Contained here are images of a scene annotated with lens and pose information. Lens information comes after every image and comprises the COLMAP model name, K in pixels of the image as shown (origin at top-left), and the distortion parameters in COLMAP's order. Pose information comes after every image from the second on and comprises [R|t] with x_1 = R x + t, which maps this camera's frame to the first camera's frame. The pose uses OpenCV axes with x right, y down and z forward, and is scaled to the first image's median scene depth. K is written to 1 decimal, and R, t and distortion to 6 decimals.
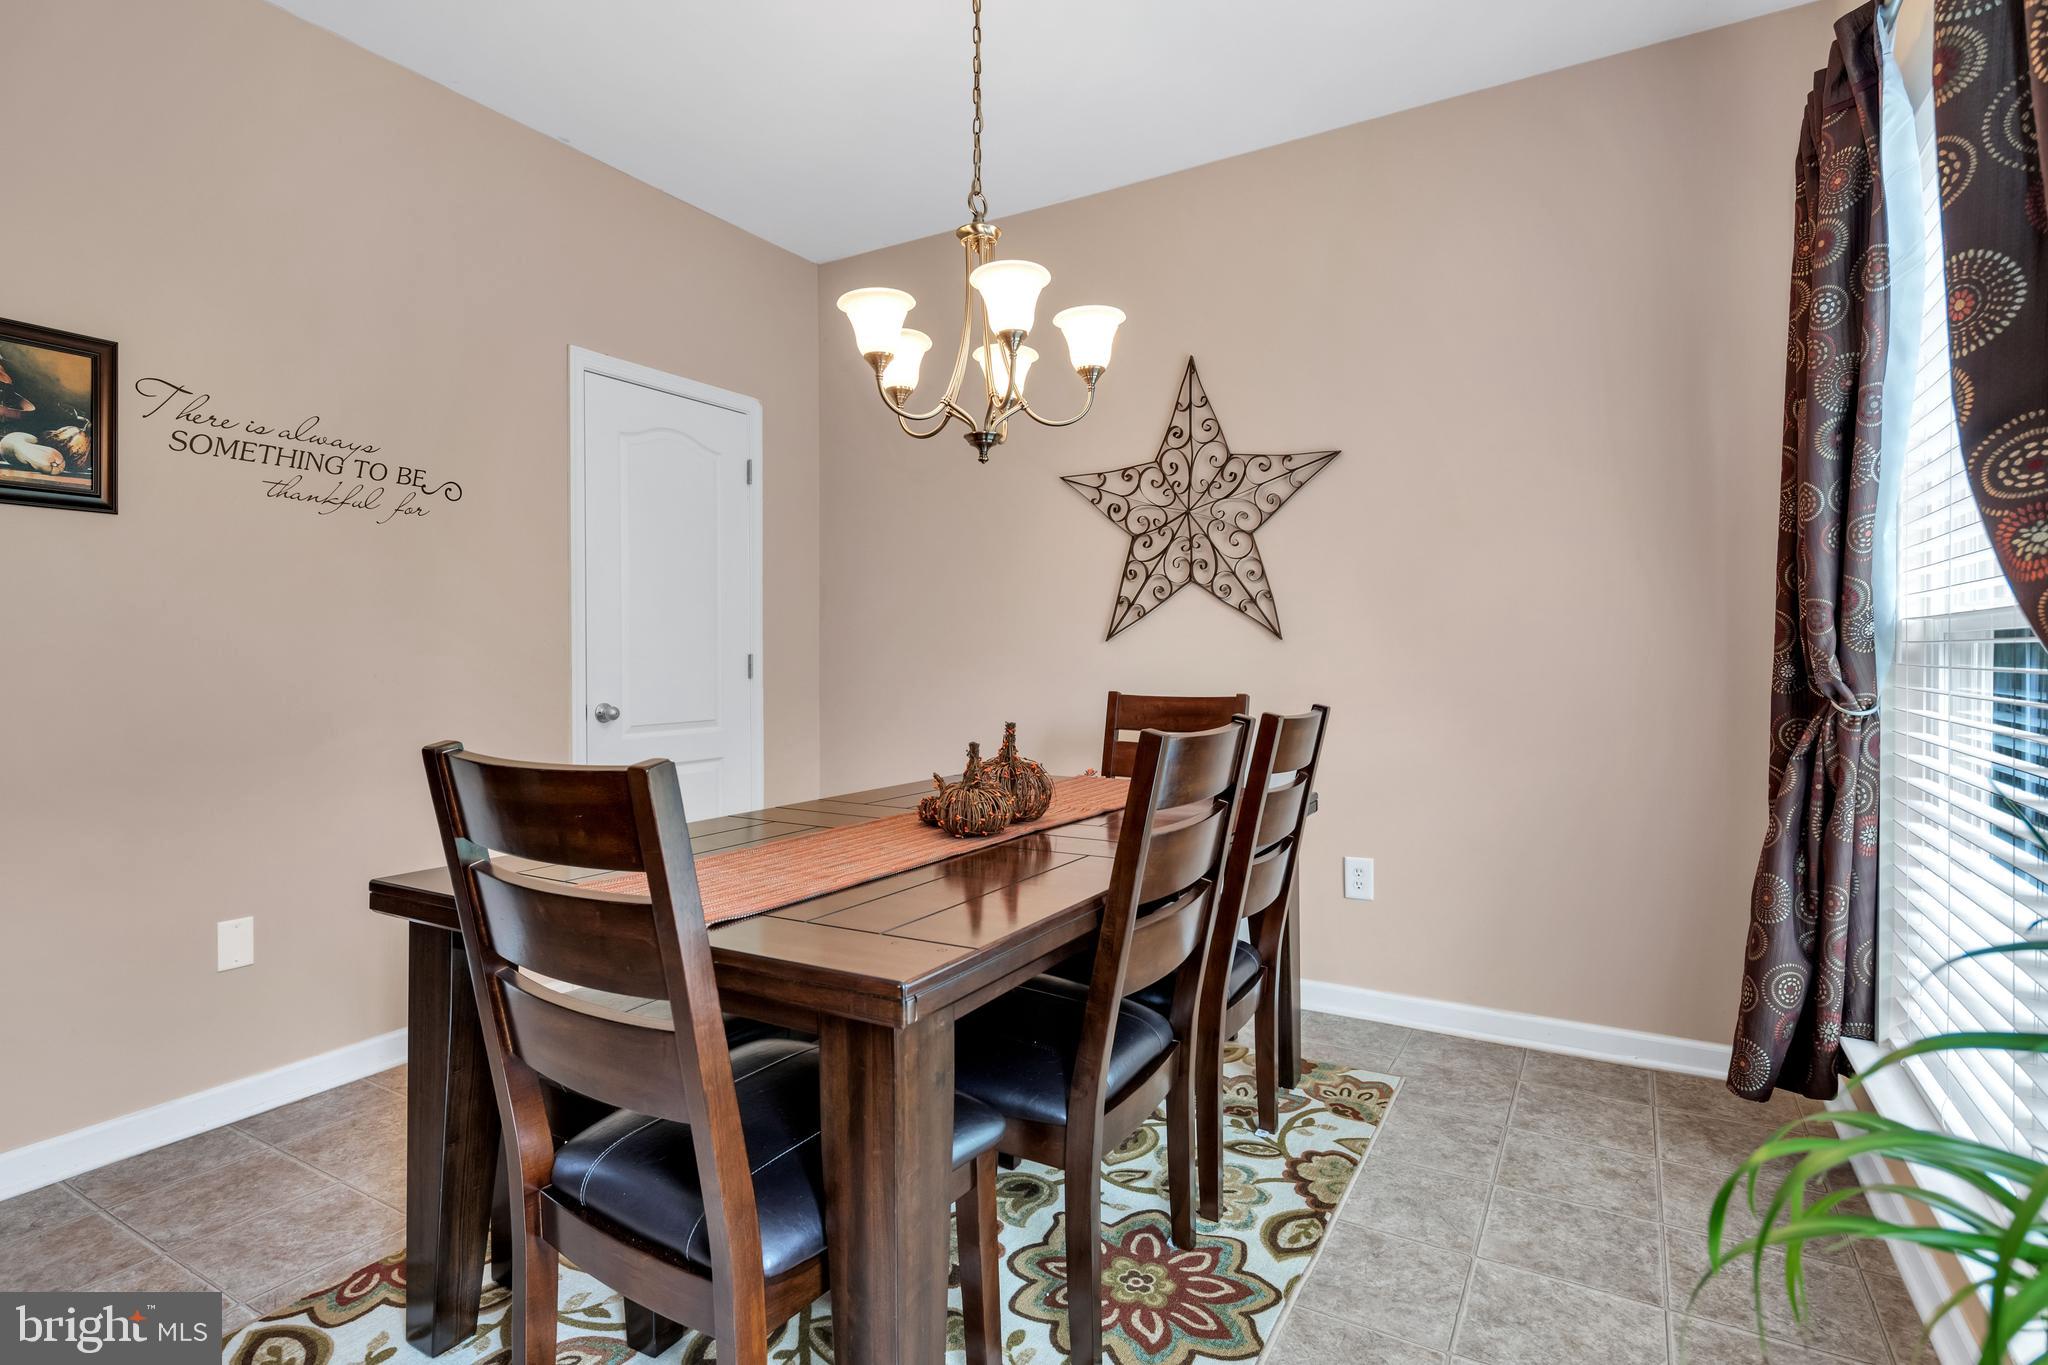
lens RADIAL K [[1014.8, 0, 1029.8], [0, 1014.8, 678.5], [0, 0, 1]] dist [-0.004391, -0.004443]
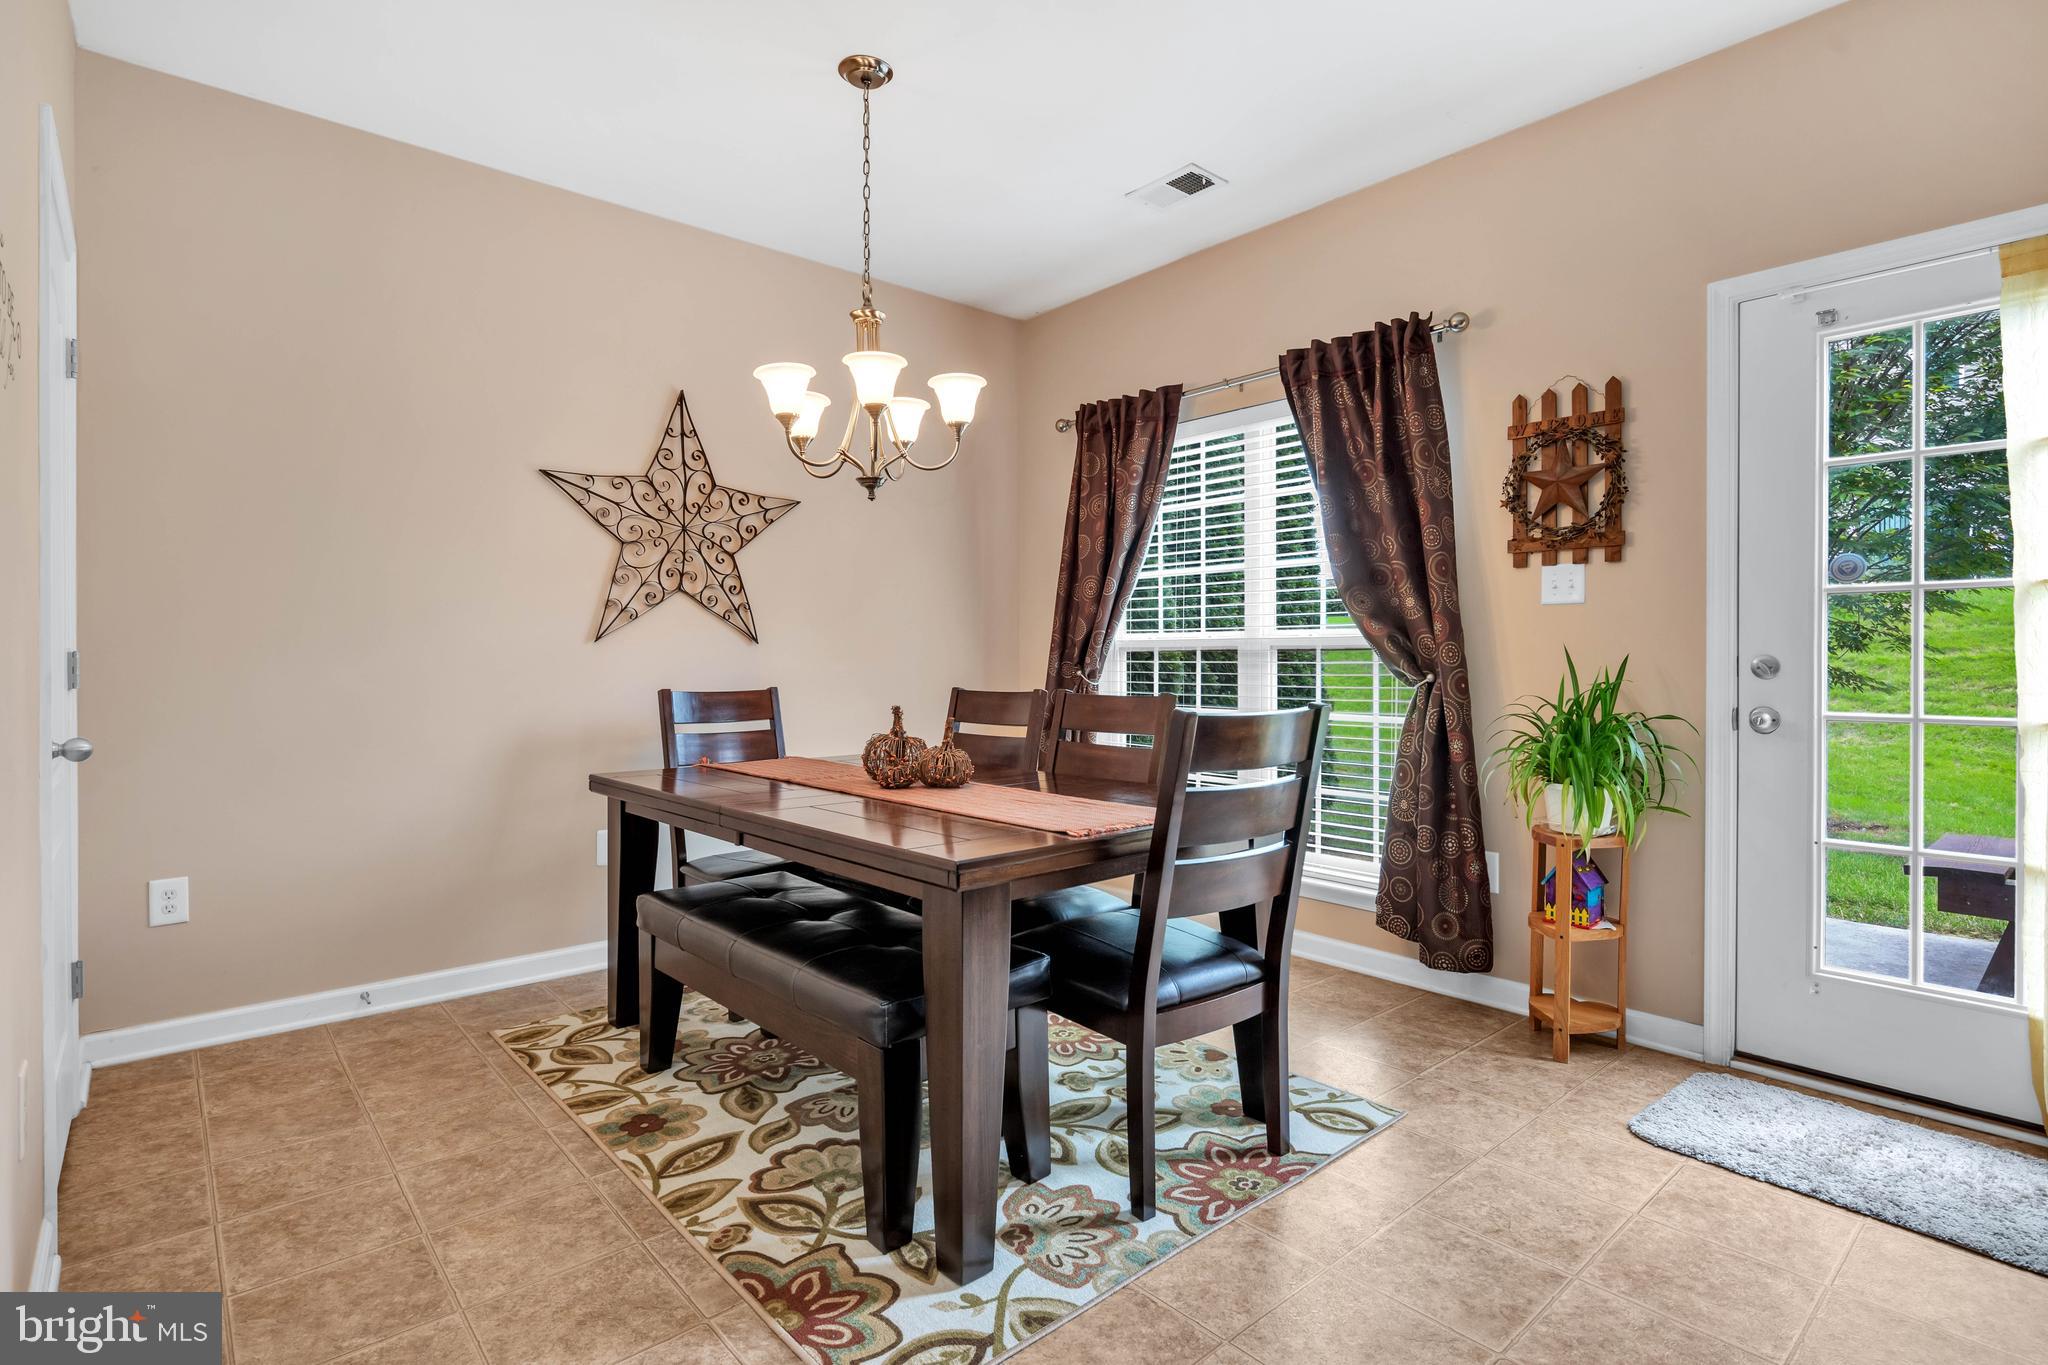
lens RADIAL K [[1014.8, 0, 1026.0], [0, 1014.8, 669.7], [0, 0, 1]] dist [-0.004391, -0.004443]
pose [[0.331364, -0.009971, 0.943450, -0.793636], [0.014818, 0.999876, 0.005363, -0.008372], [-0.943387, 0.012203, 0.331470, 0.274634]]
